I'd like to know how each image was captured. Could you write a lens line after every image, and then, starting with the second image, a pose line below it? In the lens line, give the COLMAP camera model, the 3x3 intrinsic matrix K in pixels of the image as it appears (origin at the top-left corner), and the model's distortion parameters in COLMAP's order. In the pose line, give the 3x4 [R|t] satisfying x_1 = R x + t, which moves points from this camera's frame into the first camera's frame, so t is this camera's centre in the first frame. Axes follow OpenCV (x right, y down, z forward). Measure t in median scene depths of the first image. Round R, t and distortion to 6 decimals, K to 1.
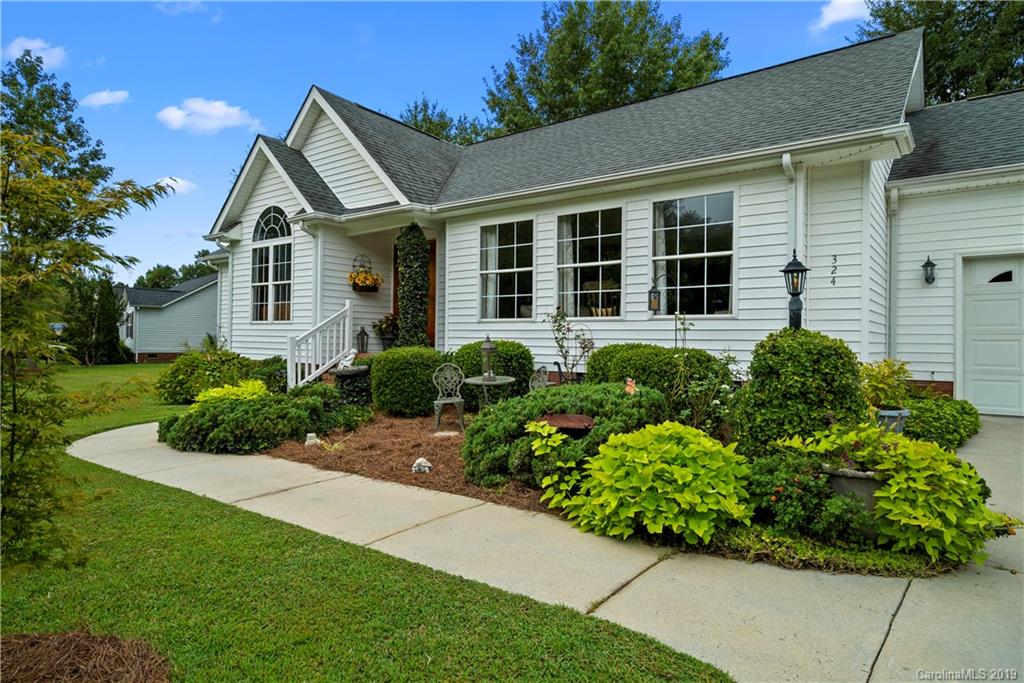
lens RADIAL K [[600.2, 0, 512.0], [0, 600.2, 341.5], [0, 0, 1]] dist [0.000703, 0.000000]
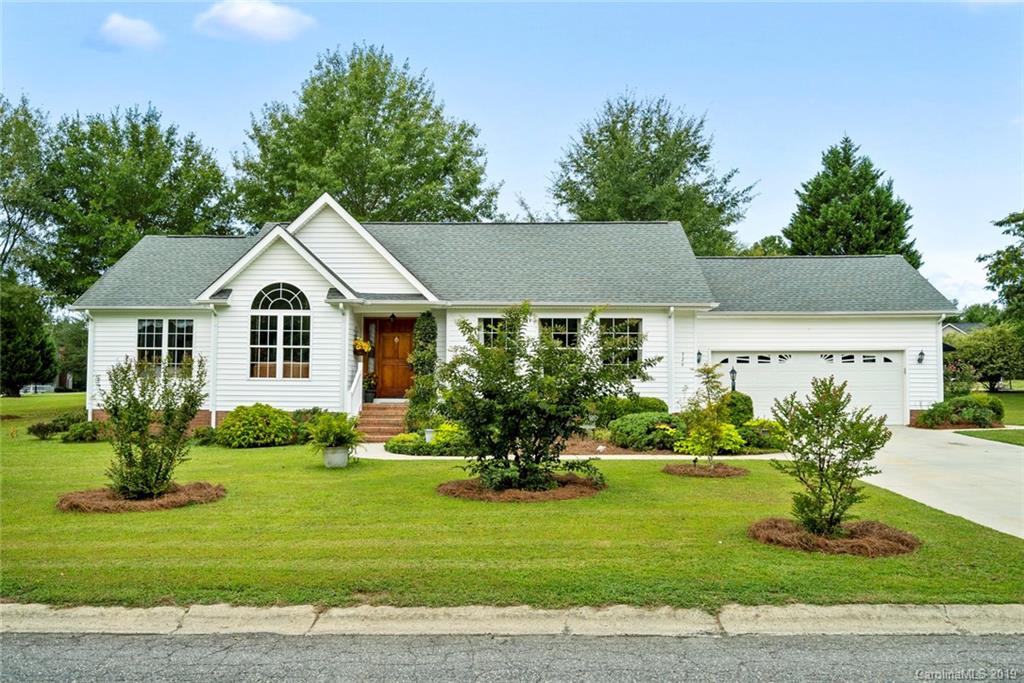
lens RADIAL K [[846.7, 0, 512.0], [0, 846.7, 341.5], [0, 0, 1]] dist [0.002671, 0.000538]
pose [[0.808809, 0.025650, 0.587512, -1.040592], [0.004851, 0.998723, -0.050281, -0.020989], [-0.588052, 0.043518, 0.807652, -0.646086]]
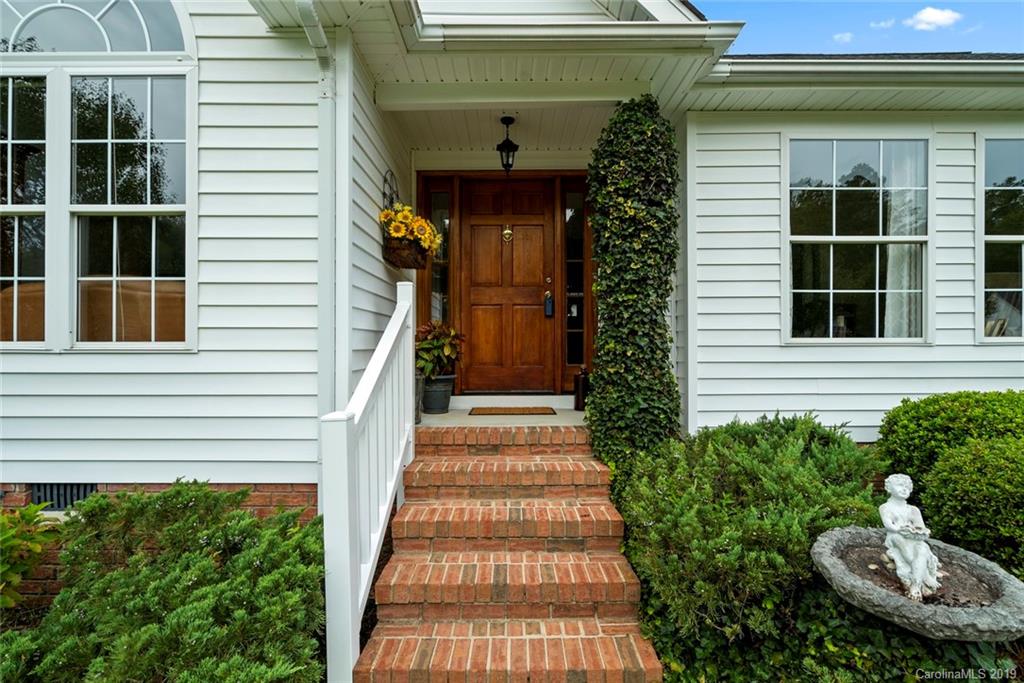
lens RADIAL K [[462.2, 0, 512.0], [0, 462.2, 341.5], [0, 0, 1]] dist [-0.005237, 0.000175]
pose [[0.797443, -0.010146, 0.603309, -0.371338], [0.013504, 0.999908, -0.001034, -0.032625], [-0.603243, 0.008972, 0.797507, 0.716332]]
